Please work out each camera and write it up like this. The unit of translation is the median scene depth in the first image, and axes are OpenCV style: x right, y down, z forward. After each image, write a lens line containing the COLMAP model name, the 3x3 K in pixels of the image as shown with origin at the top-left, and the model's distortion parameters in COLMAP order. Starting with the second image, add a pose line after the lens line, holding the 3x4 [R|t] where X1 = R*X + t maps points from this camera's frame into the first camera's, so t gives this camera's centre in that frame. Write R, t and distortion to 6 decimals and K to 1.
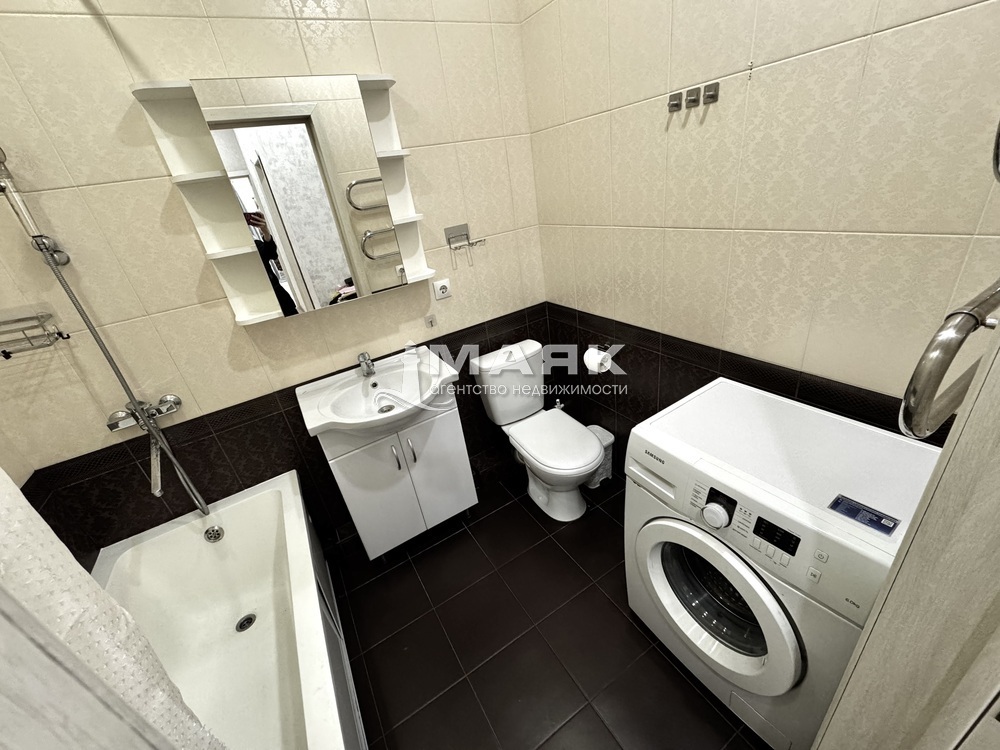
lens RADIAL K [[399.6, 0, 497.2], [0, 399.6, 376.6], [0, 0, 1]] dist [-0.000177, 0.000160]
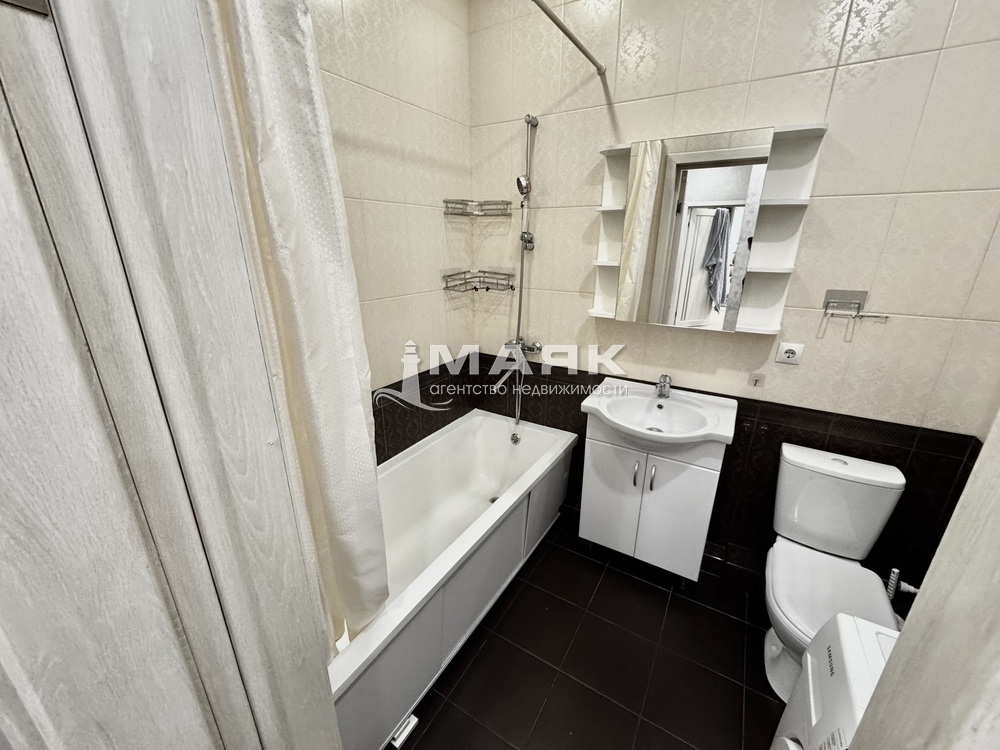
lens RADIAL K [[399.6, 0, 499.5], [0, 399.6, 375.8], [0, 0, 1]] dist [-0.000177, 0.000160]
pose [[0.463089, 0.419260, -0.780877, 0.294750], [-0.459193, 0.867069, 0.193218, -0.059718], [0.758083, 0.269096, 0.594052, 0.022146]]
